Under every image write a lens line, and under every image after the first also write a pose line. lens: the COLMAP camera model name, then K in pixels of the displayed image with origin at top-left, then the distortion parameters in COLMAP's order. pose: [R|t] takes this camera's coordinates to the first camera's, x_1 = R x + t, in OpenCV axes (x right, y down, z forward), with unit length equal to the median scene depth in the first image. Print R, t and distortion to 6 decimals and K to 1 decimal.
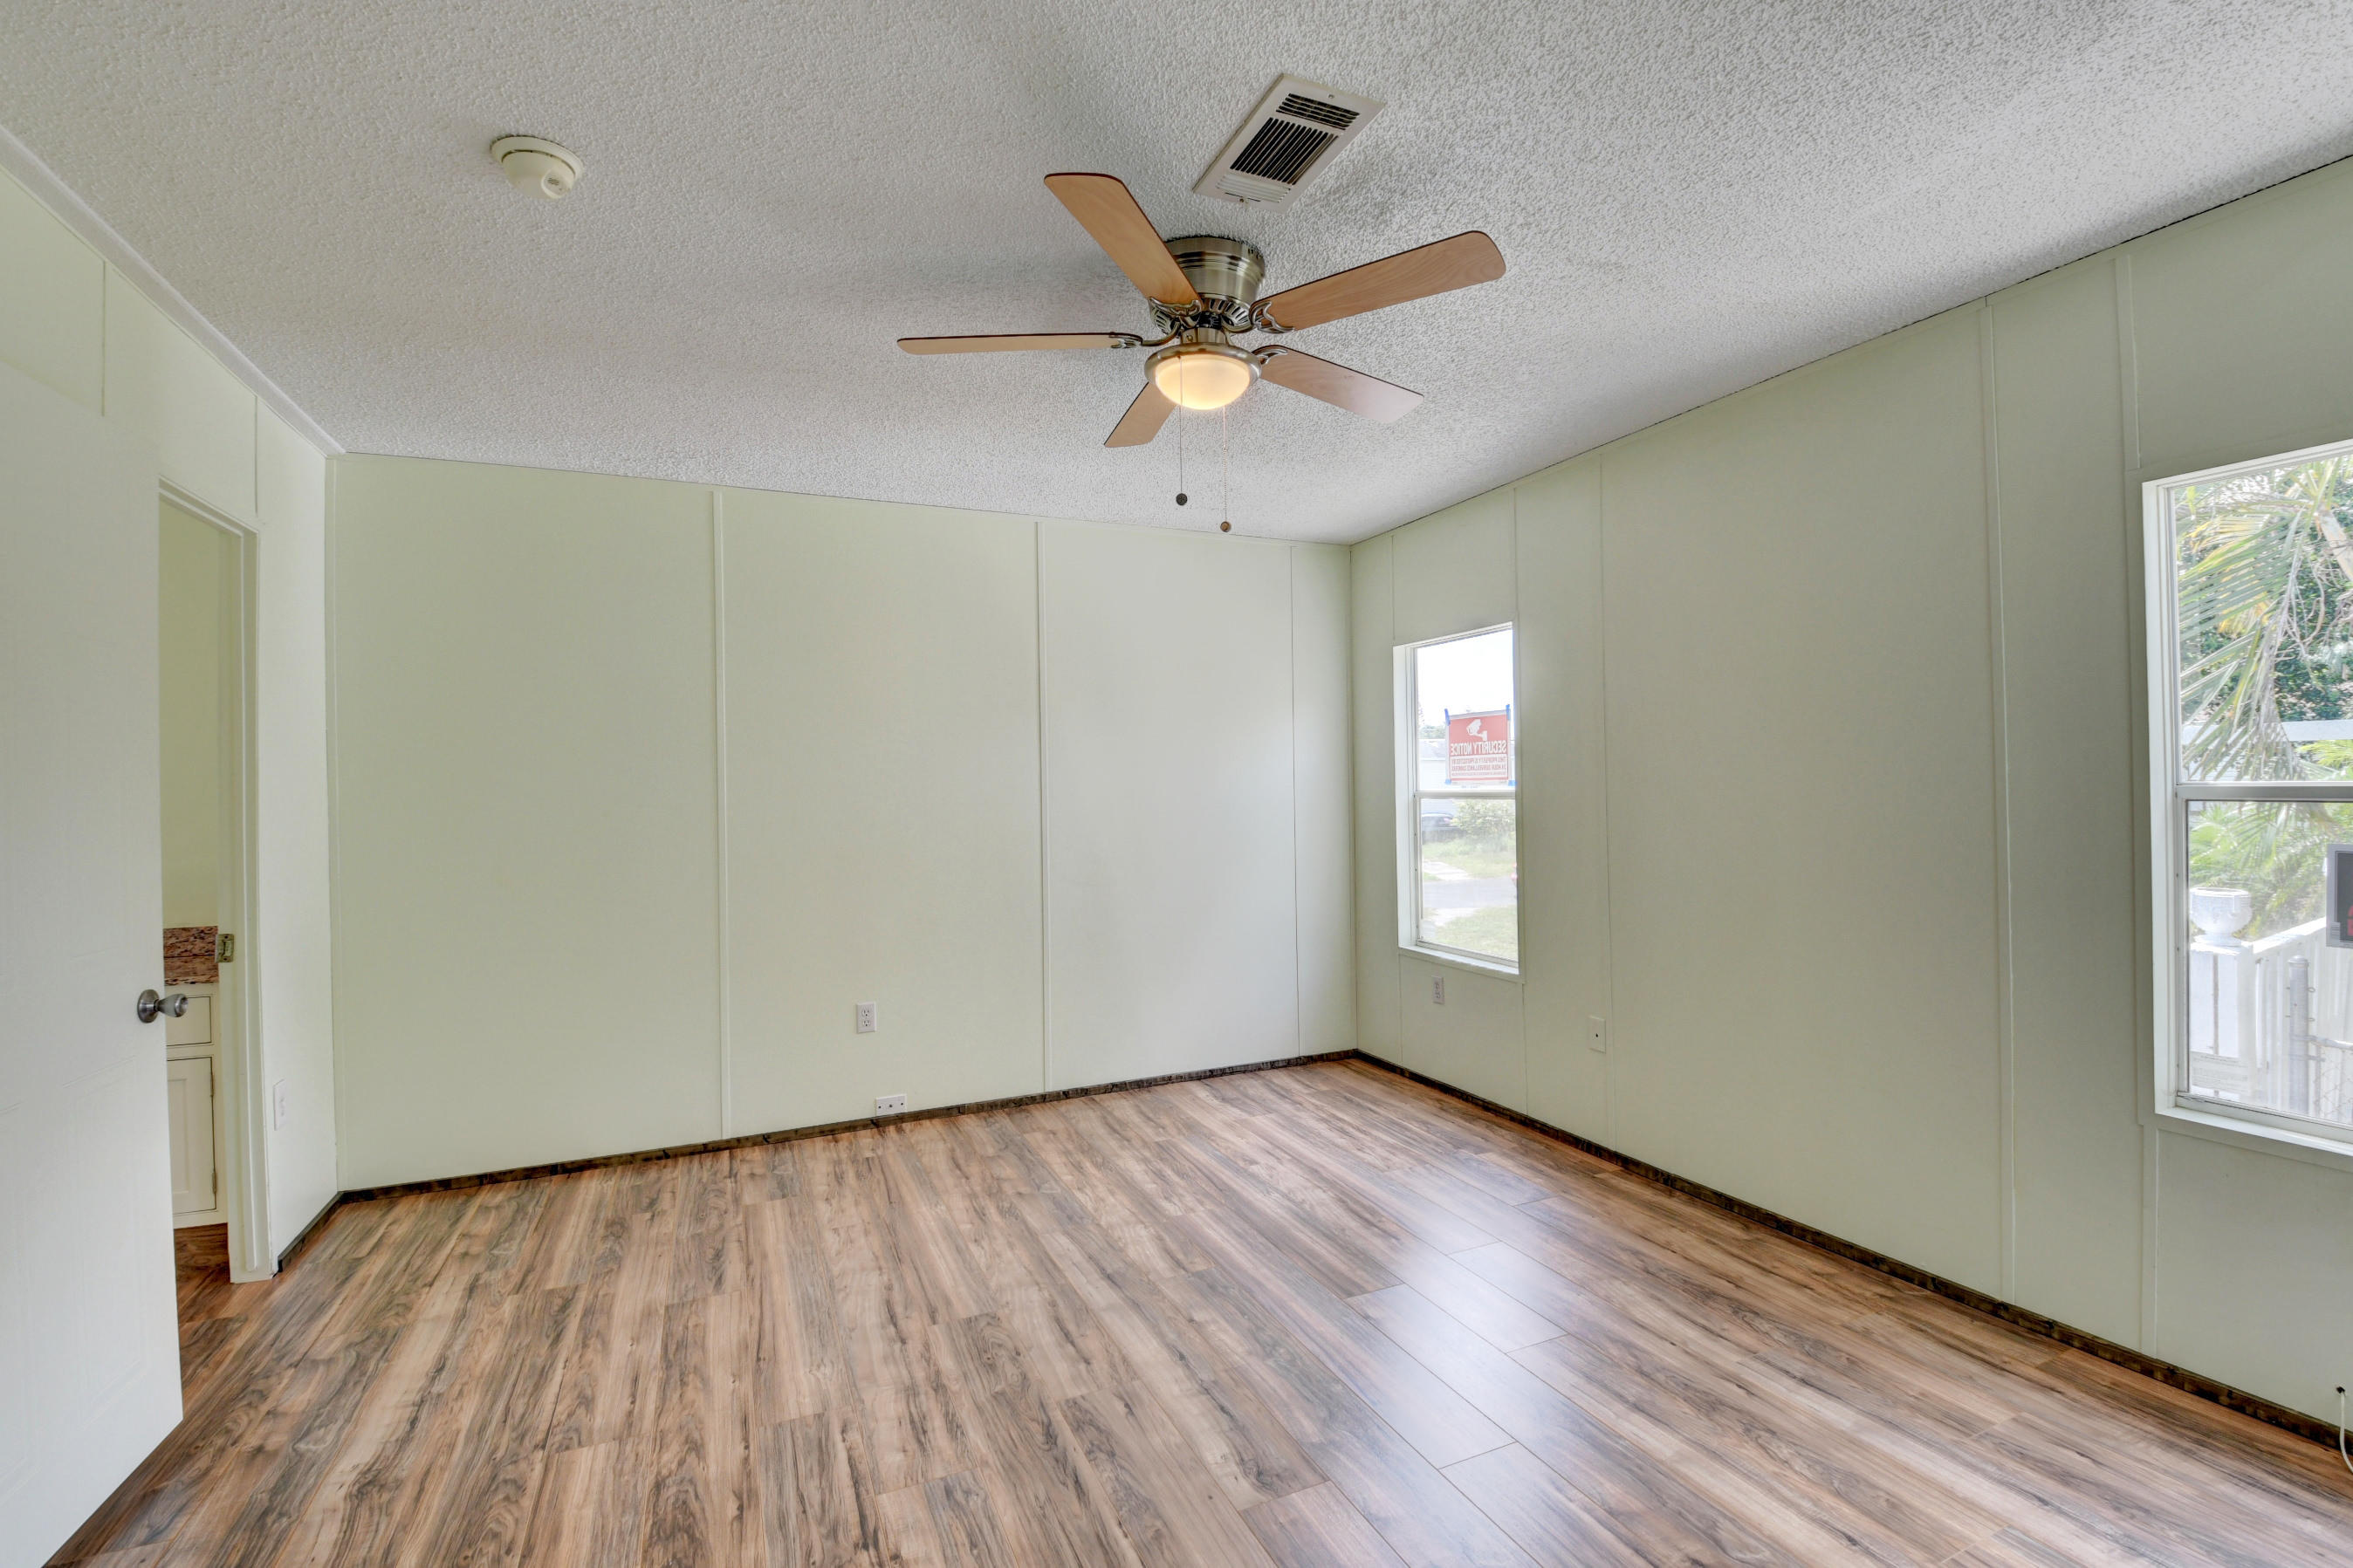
lens RADIAL K [[1036.7, 0, 1175.5], [0, 1036.7, 776.5], [0, 0, 1]] dist [-0.001674, -0.014898]
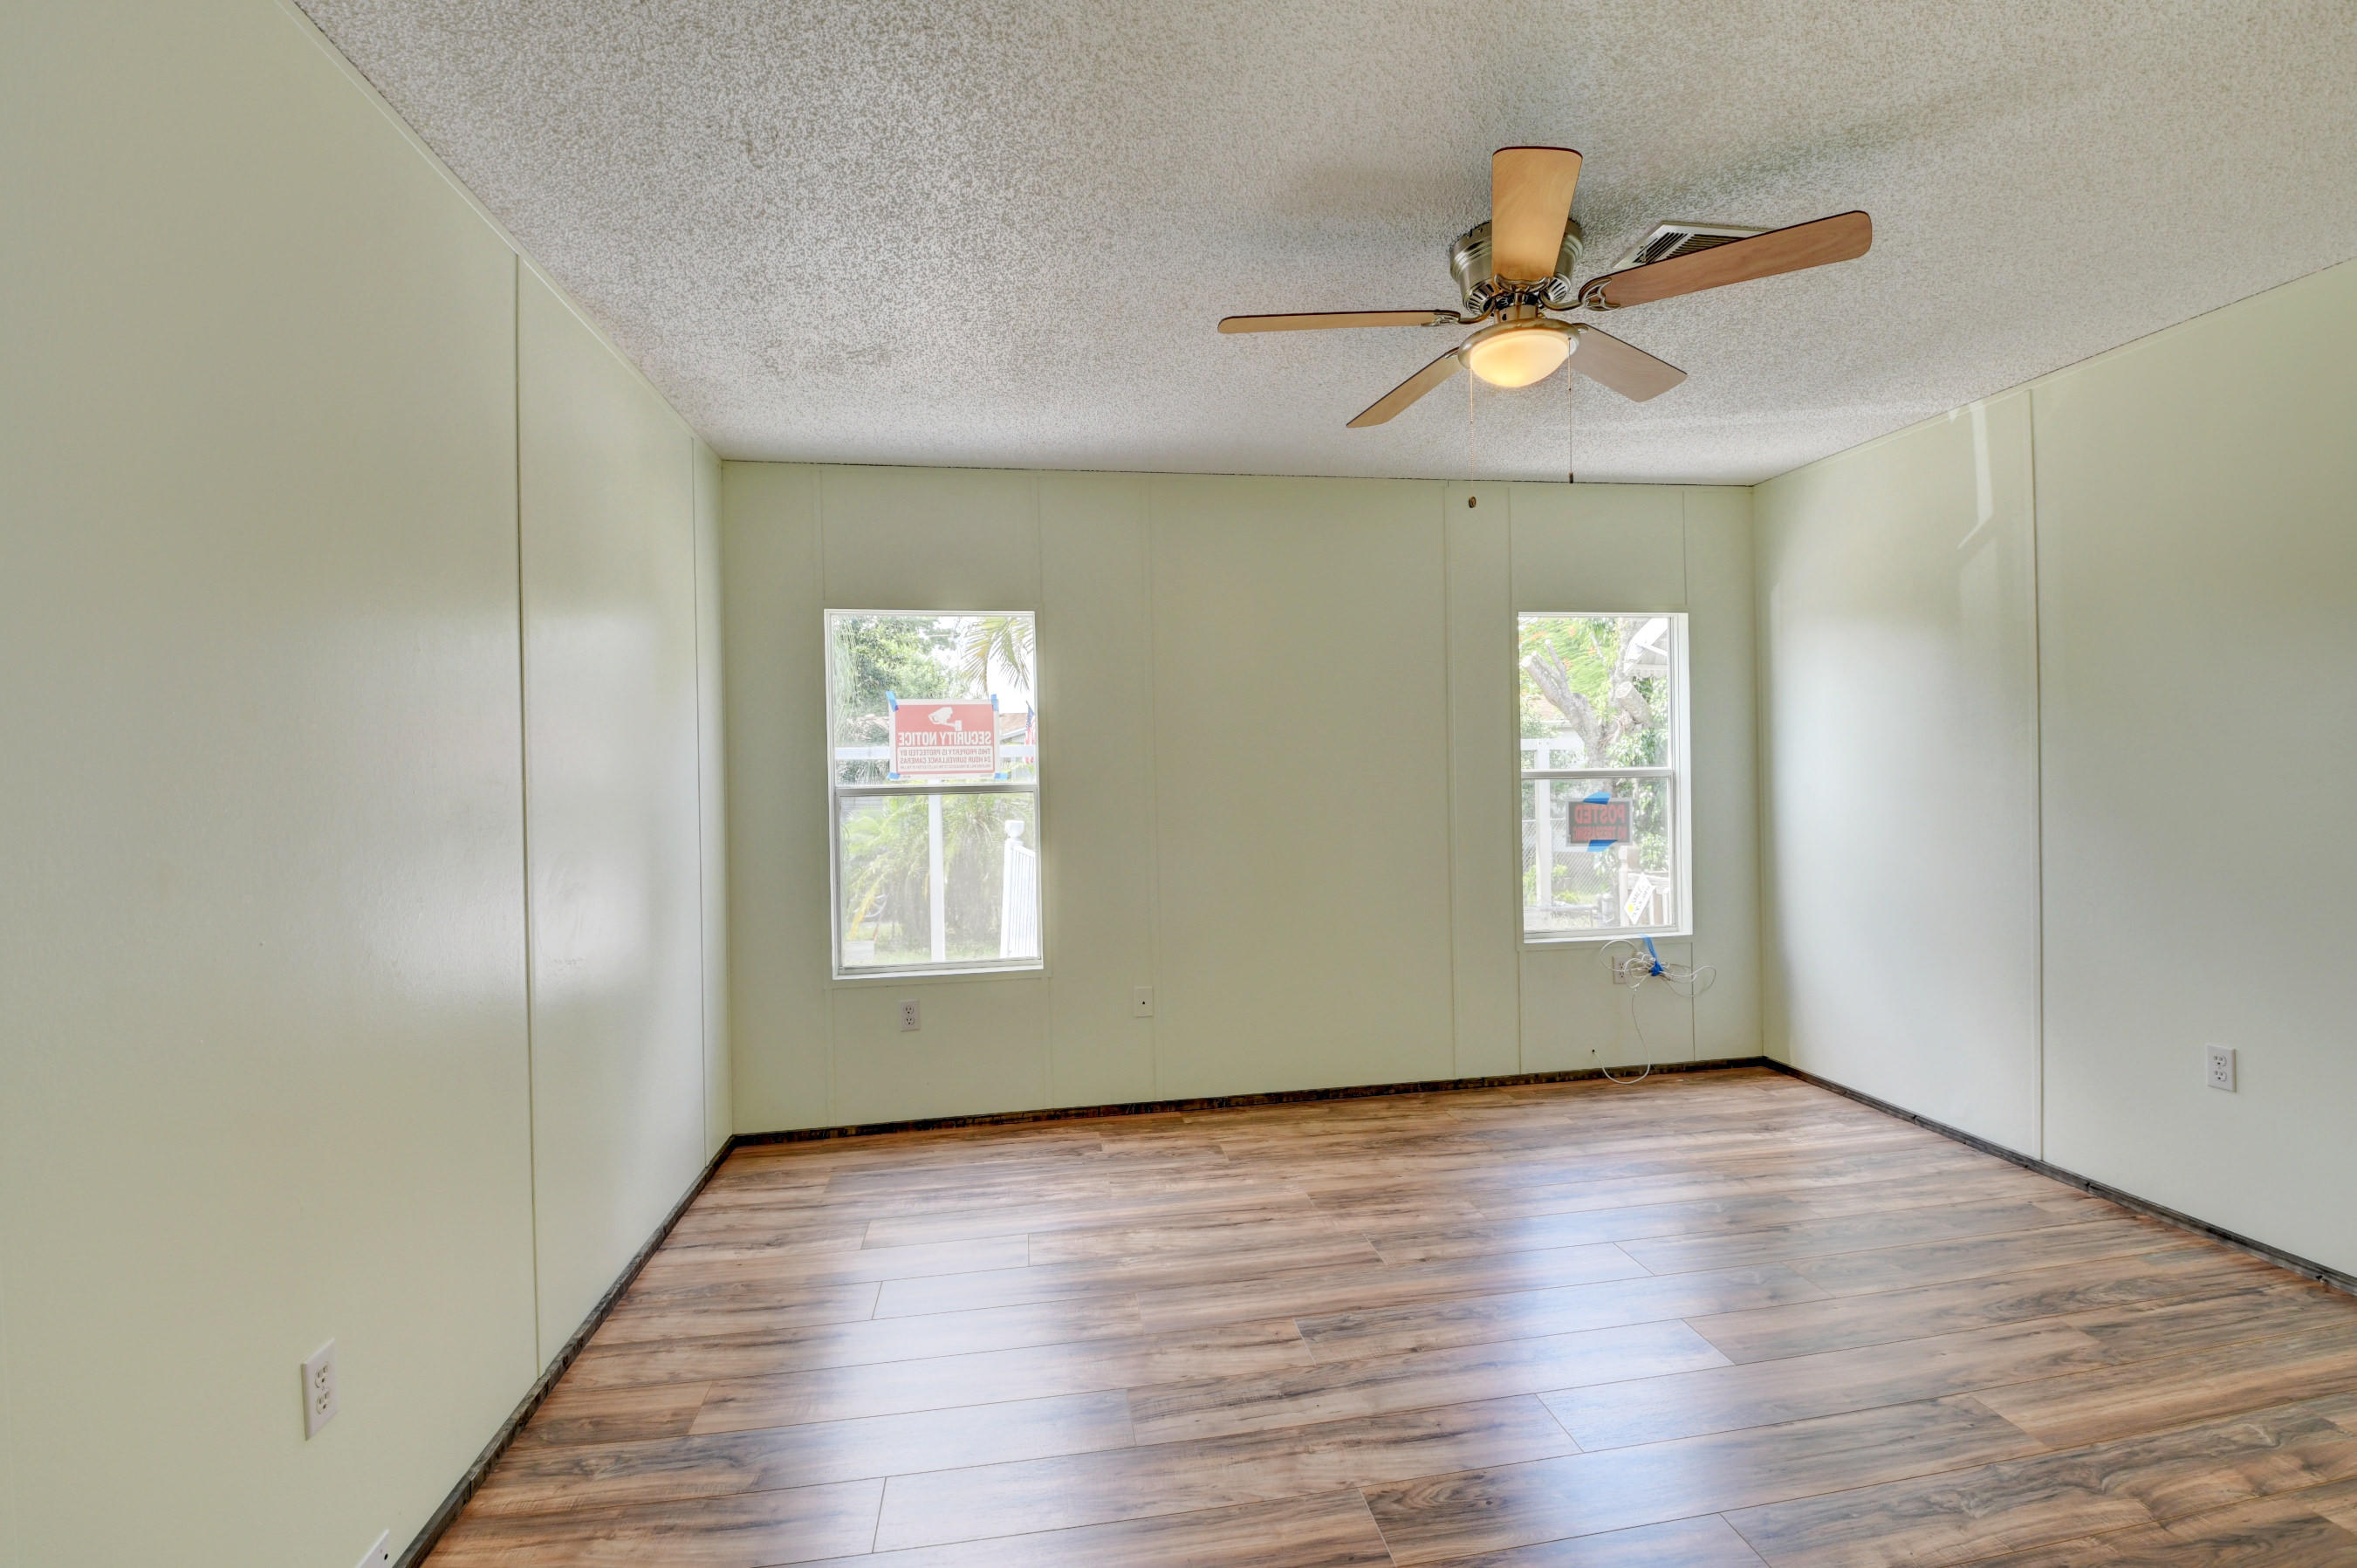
lens RADIAL K [[1038.5, 0, 1191.9], [0, 1038.5, 766.2], [0, 0, 1]] dist [-0.001674, -0.014898]
pose [[0.251283, 0.015360, 0.967792, -0.748220], [0.008434, 0.999801, -0.018058, 0.021425], [-0.967877, 0.012700, 0.251104, 0.771400]]
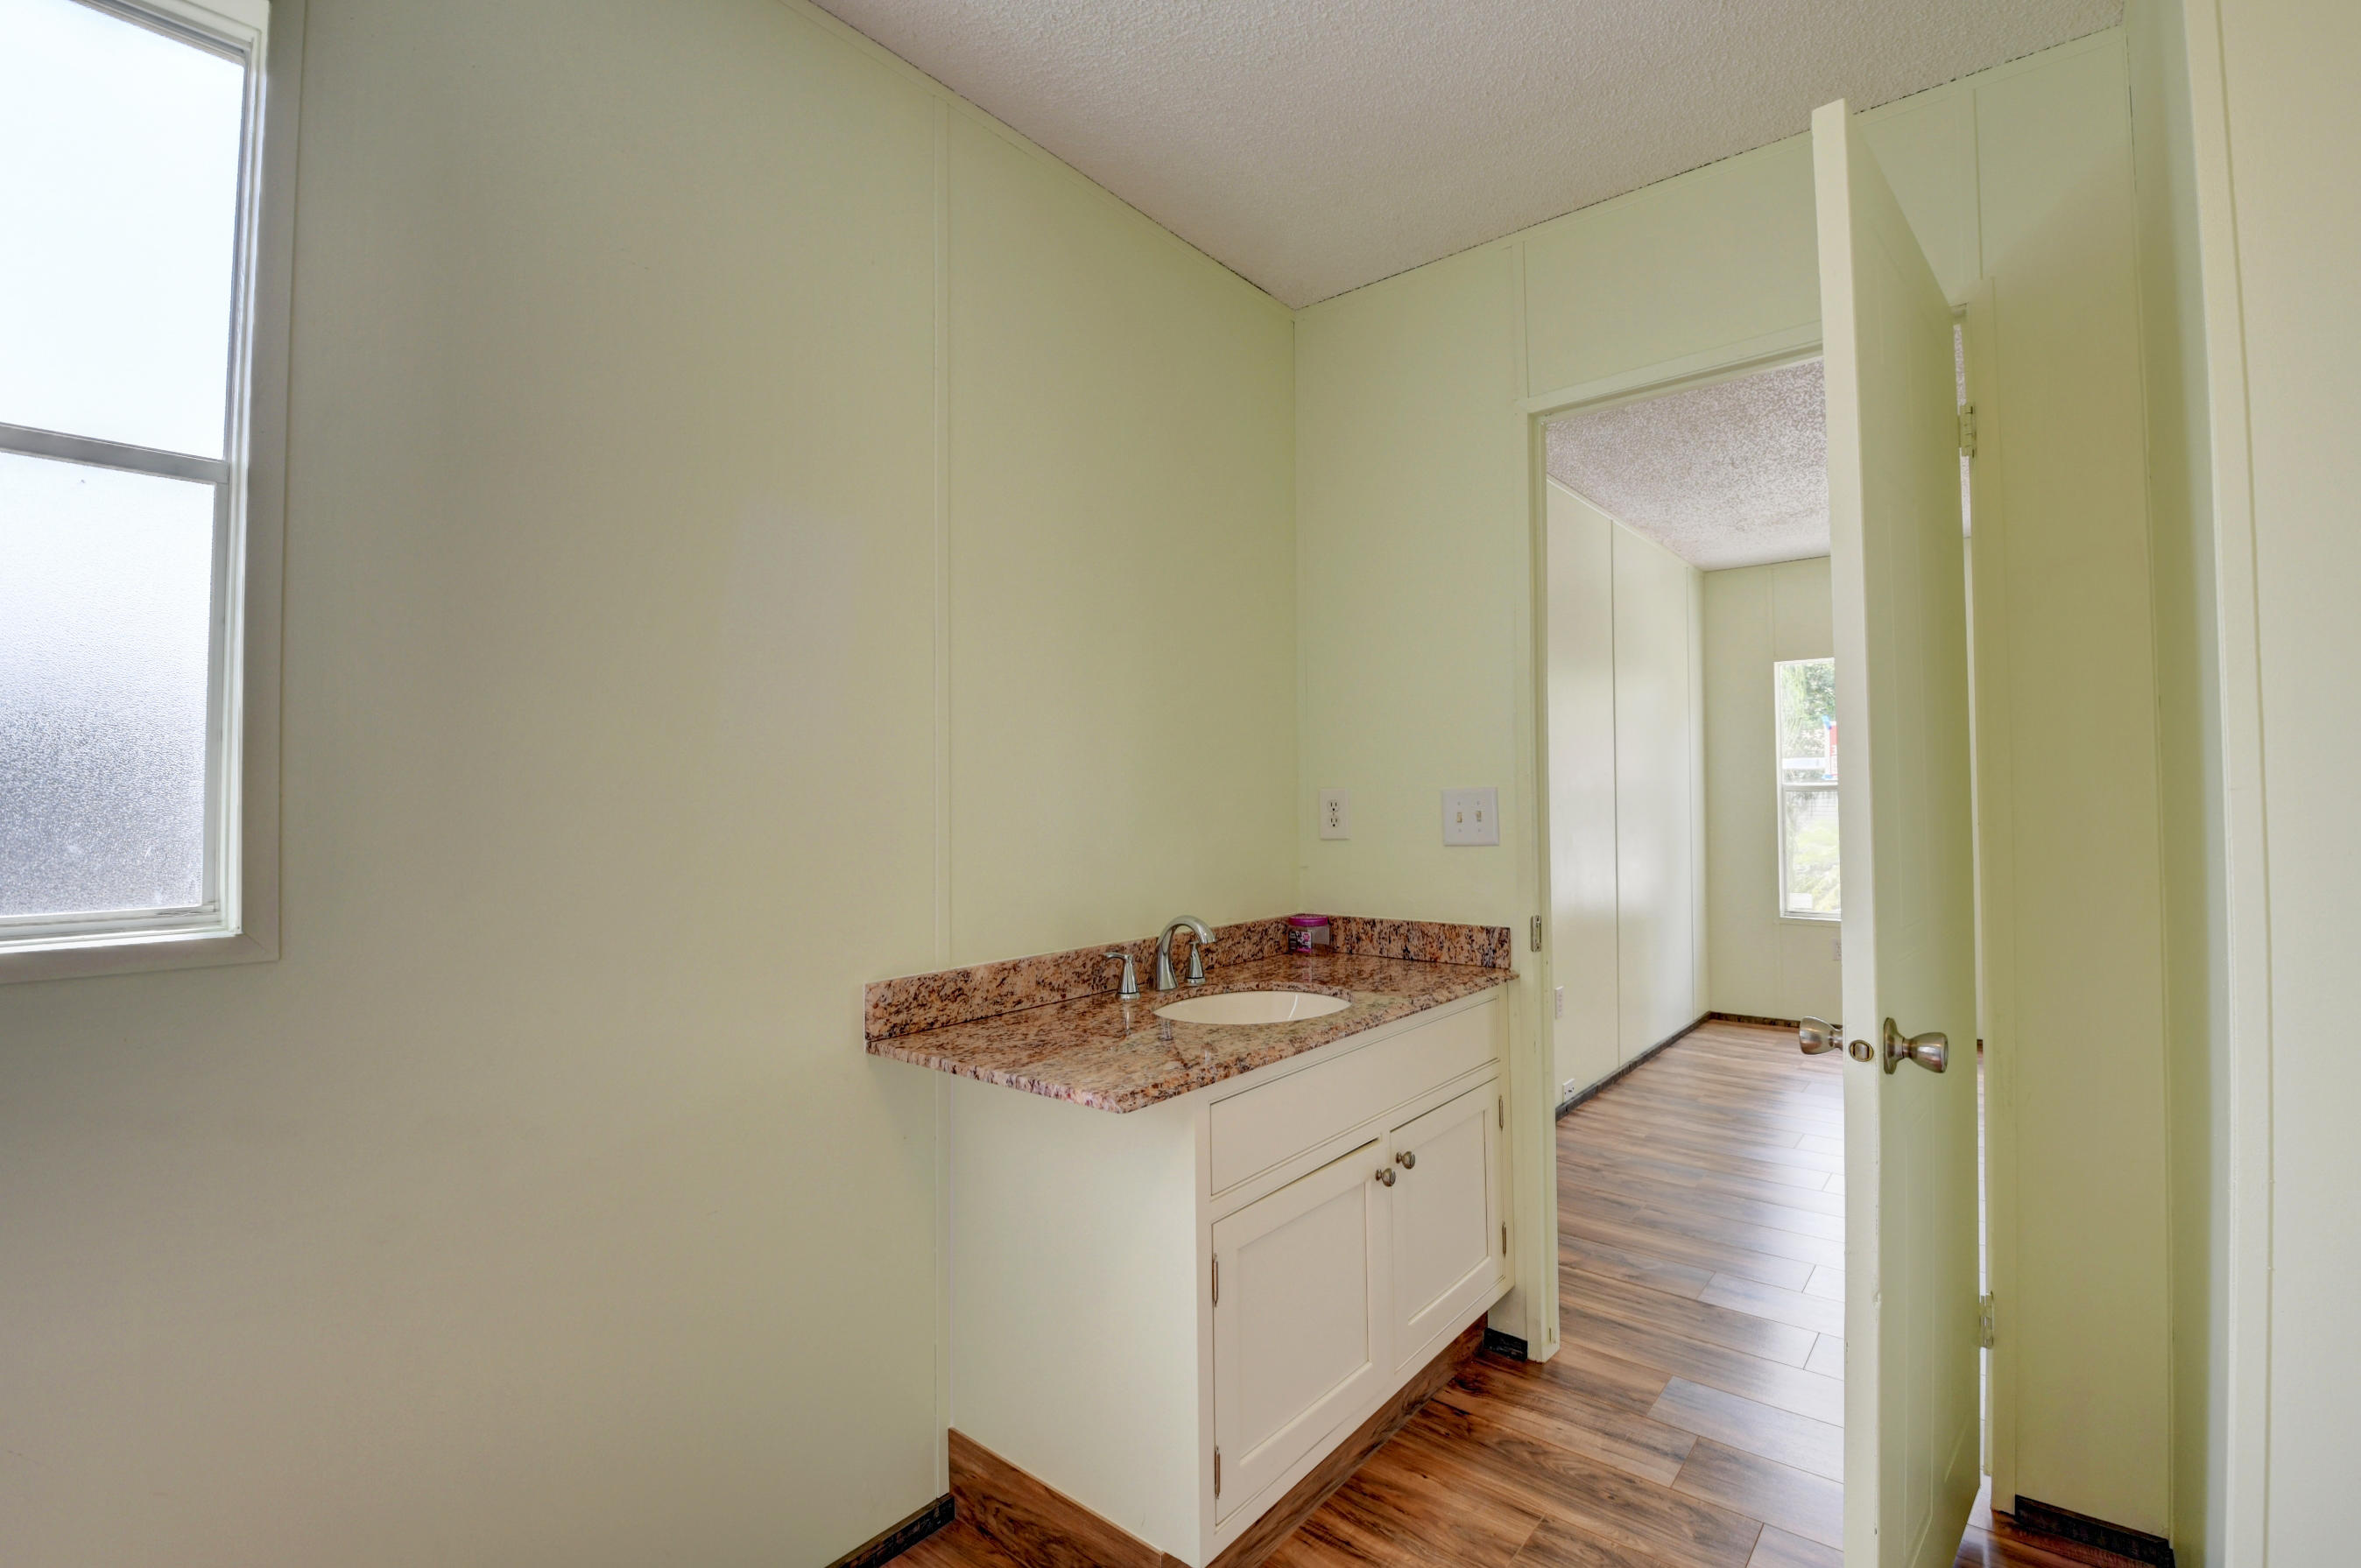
lens RADIAL K [[1040.2, 0, 1188.1], [0, 1040.2, 768.1], [0, 0, 1]] dist [-0.001674, -0.014898]
pose [[0.895558, 0.026157, 0.444175, -1.370266], [-0.014729, 0.999466, -0.029159, 0.056977], [-0.444701, 0.019572, 0.895465, 0.347457]]
